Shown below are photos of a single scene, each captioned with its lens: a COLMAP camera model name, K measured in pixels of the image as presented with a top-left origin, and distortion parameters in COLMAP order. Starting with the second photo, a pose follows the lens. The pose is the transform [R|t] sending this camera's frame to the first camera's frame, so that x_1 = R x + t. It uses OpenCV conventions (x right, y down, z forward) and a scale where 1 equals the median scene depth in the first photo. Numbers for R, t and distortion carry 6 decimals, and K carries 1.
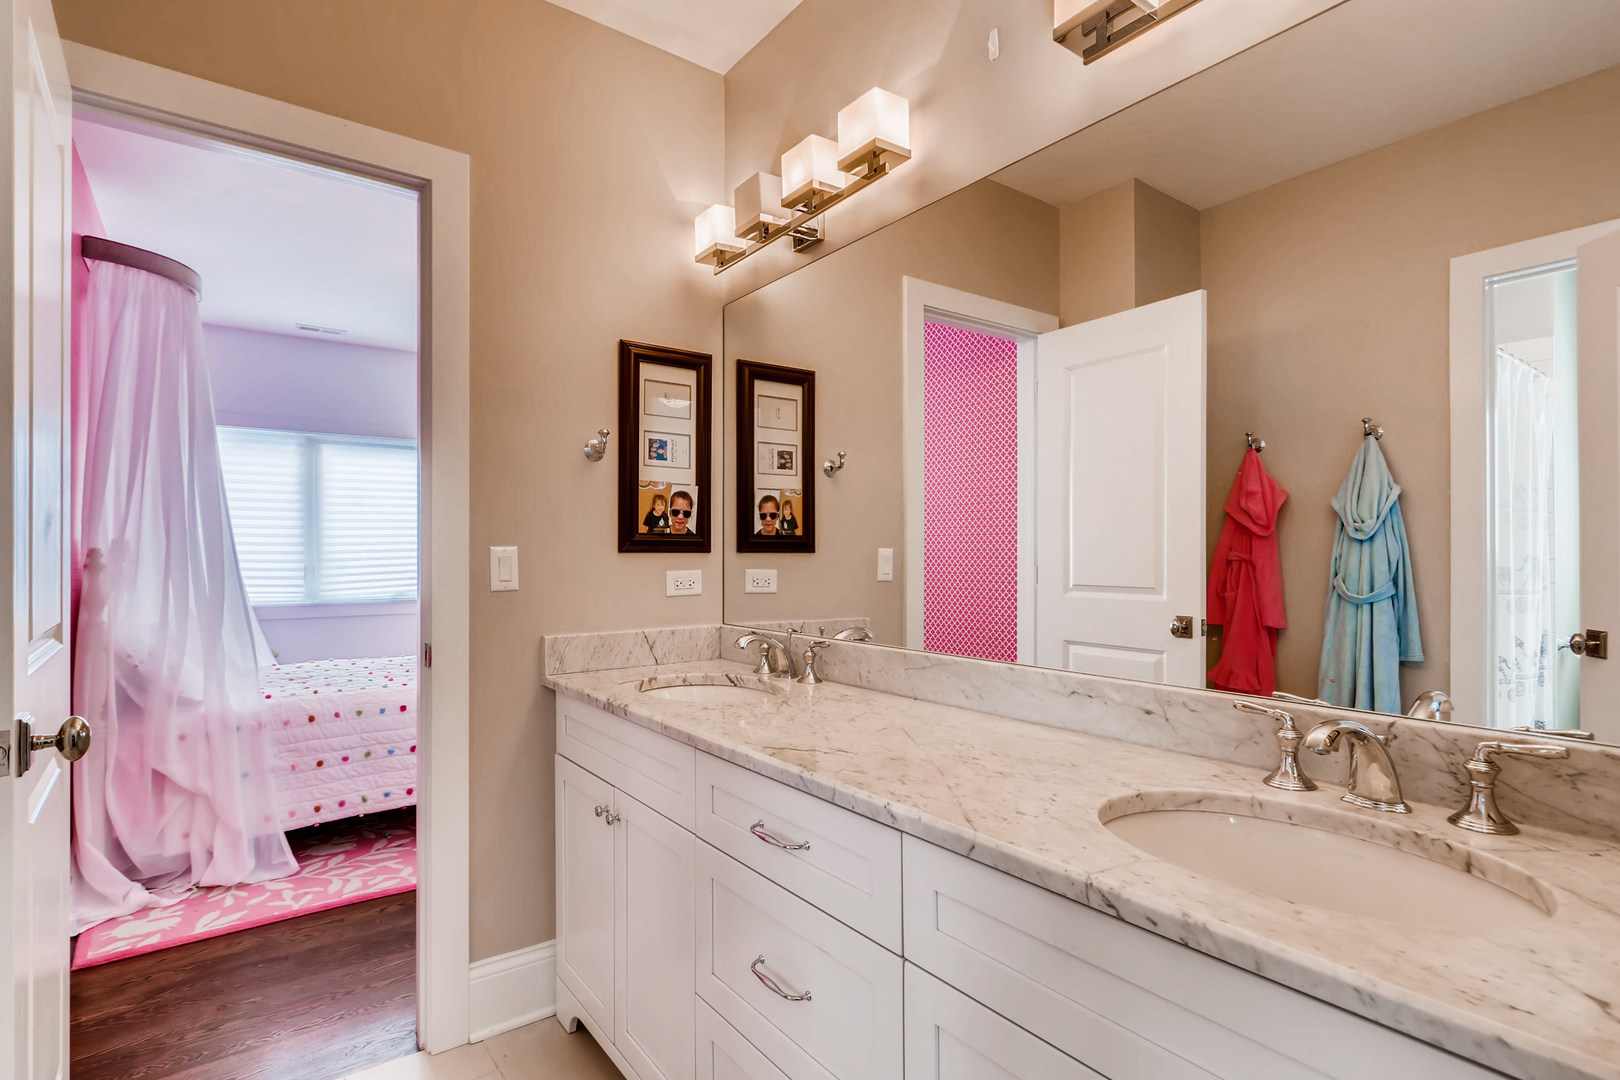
lens RADIAL K [[806.1, 0, 811.6], [0, 806.1, 543.5], [0, 0, 1]] dist [-0.001841, 0.000203]
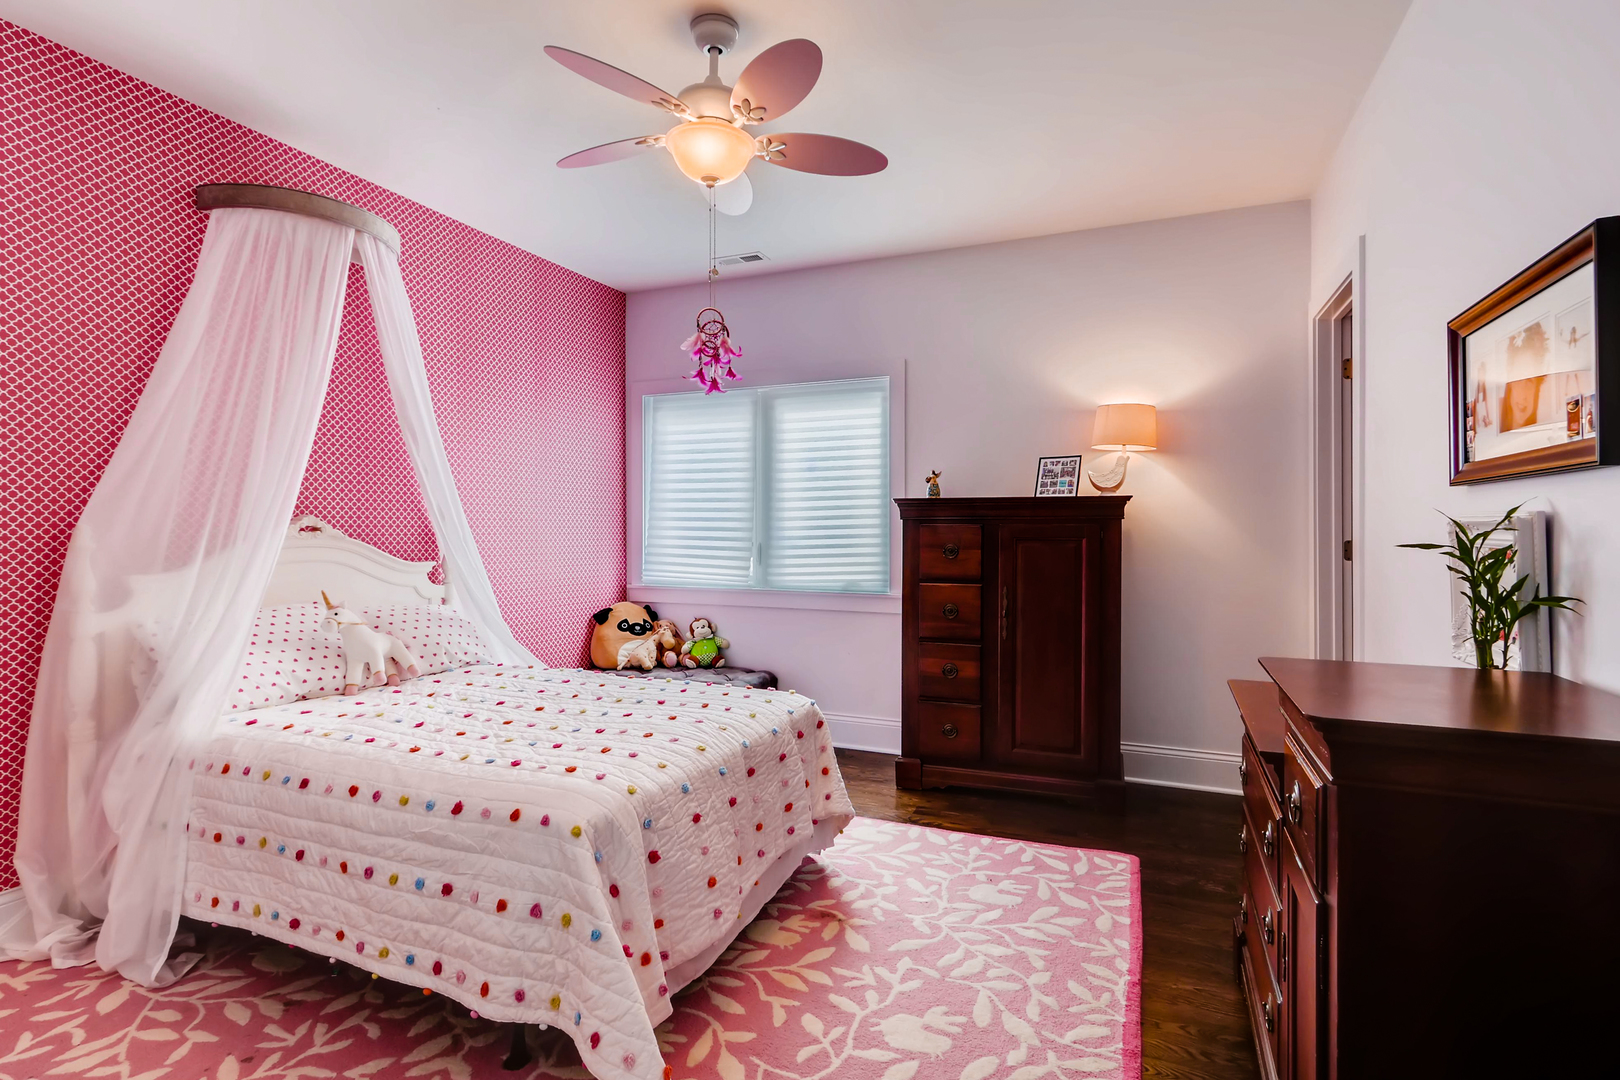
lens RADIAL K [[806.1, 0, 806.9], [0, 806.1, 530.3], [0, 0, 1]] dist [-0.001841, 0.000203]
pose [[0.489514, 0.004612, -0.871983, 0.241094], [0.006848, 0.999935, 0.009133, 0.008825], [0.871969, -0.010442, 0.489450, 1.143673]]
